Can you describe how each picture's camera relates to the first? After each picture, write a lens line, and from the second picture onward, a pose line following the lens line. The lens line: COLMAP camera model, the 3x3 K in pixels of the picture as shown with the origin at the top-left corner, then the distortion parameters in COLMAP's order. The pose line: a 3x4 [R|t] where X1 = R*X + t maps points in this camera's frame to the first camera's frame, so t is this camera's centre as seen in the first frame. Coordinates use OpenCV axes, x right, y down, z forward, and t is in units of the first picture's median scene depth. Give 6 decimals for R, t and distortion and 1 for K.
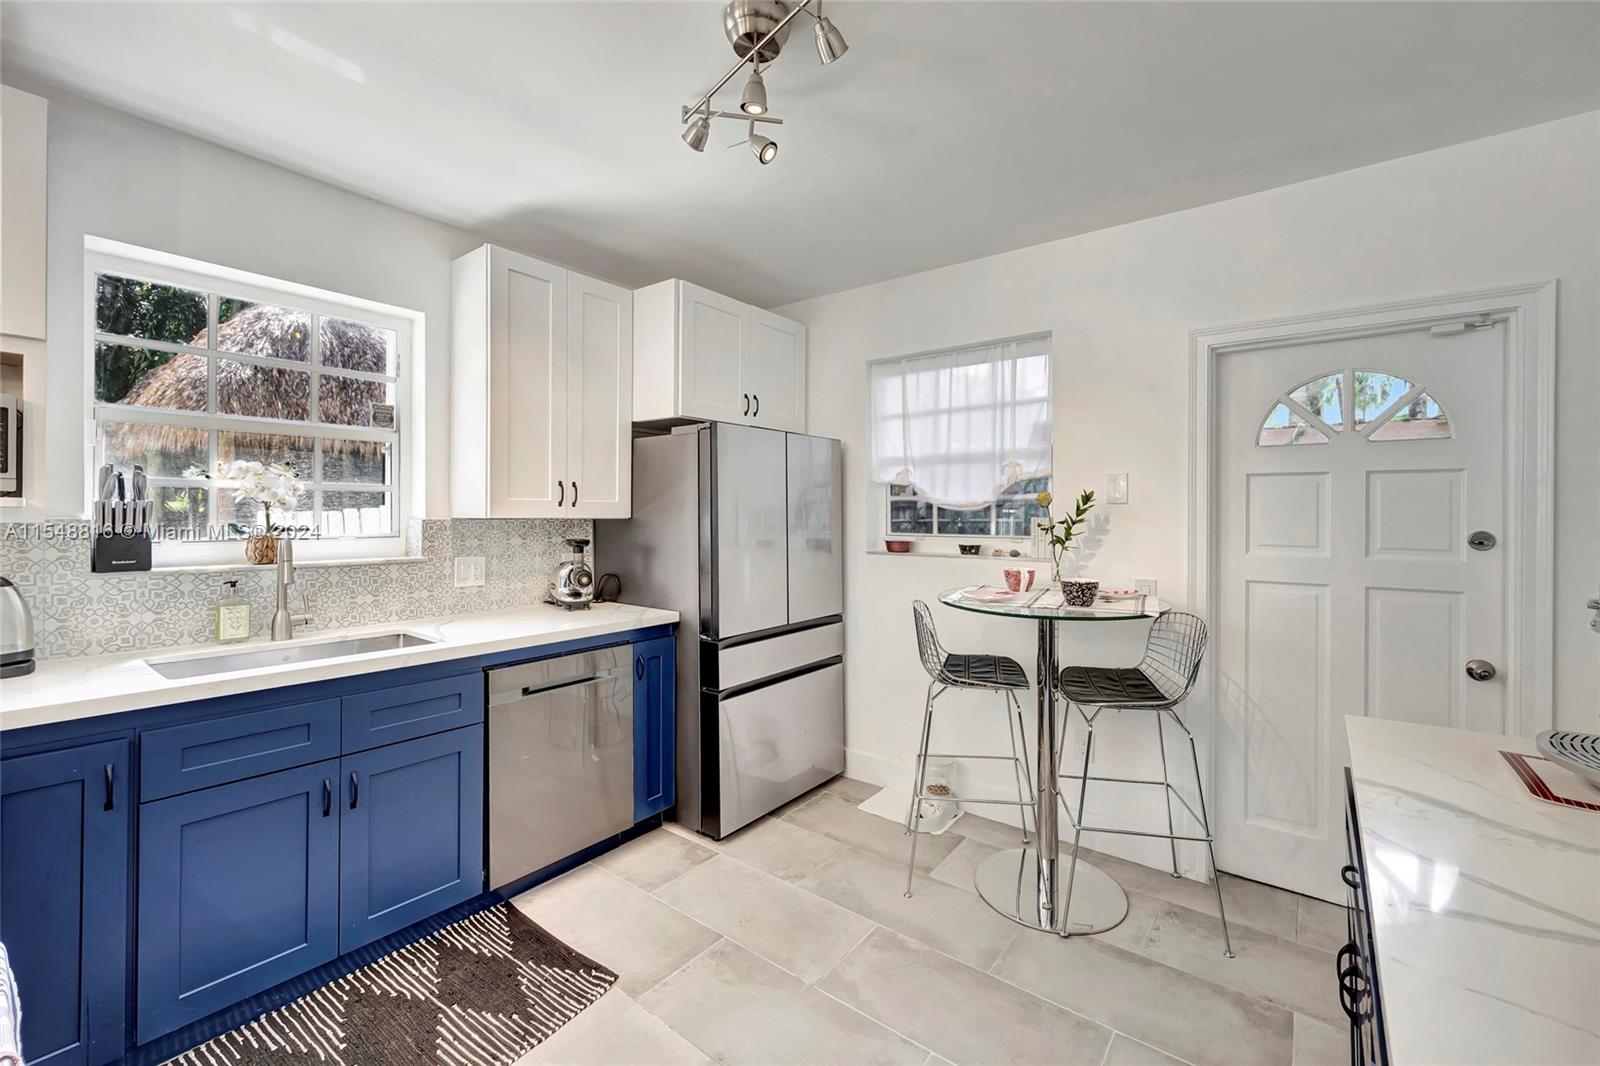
lens RADIAL K [[648.0, 0, 822.2], [0, 648.0, 516.9], [0, 0, 1]] dist [-0.000758, 0.000051]
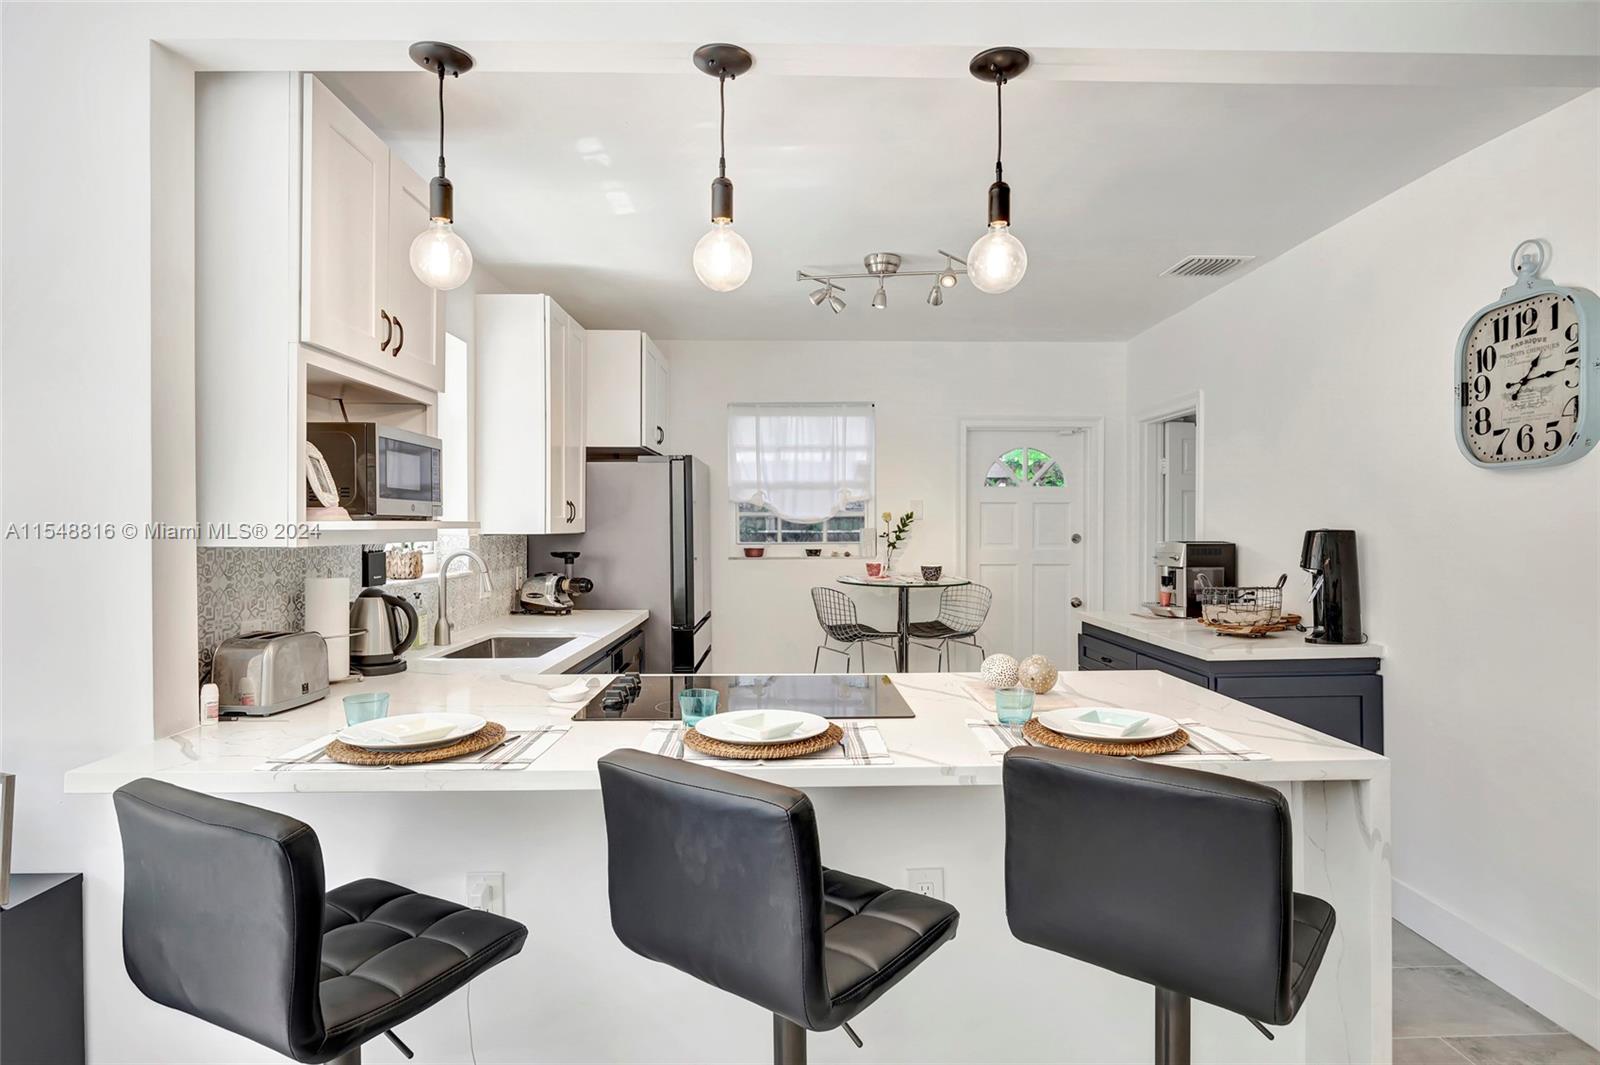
lens RADIAL K [[849.1, 0, 783.6], [0, 849.1, 532.8], [0, 0, 1]] dist [-0.011676, -0.001385]
pose [[0.792295, -0.011369, 0.610033, -0.942068], [0.007299, 0.999931, 0.009156, -0.008618], [-0.610095, -0.002802, 0.792323, -0.385700]]
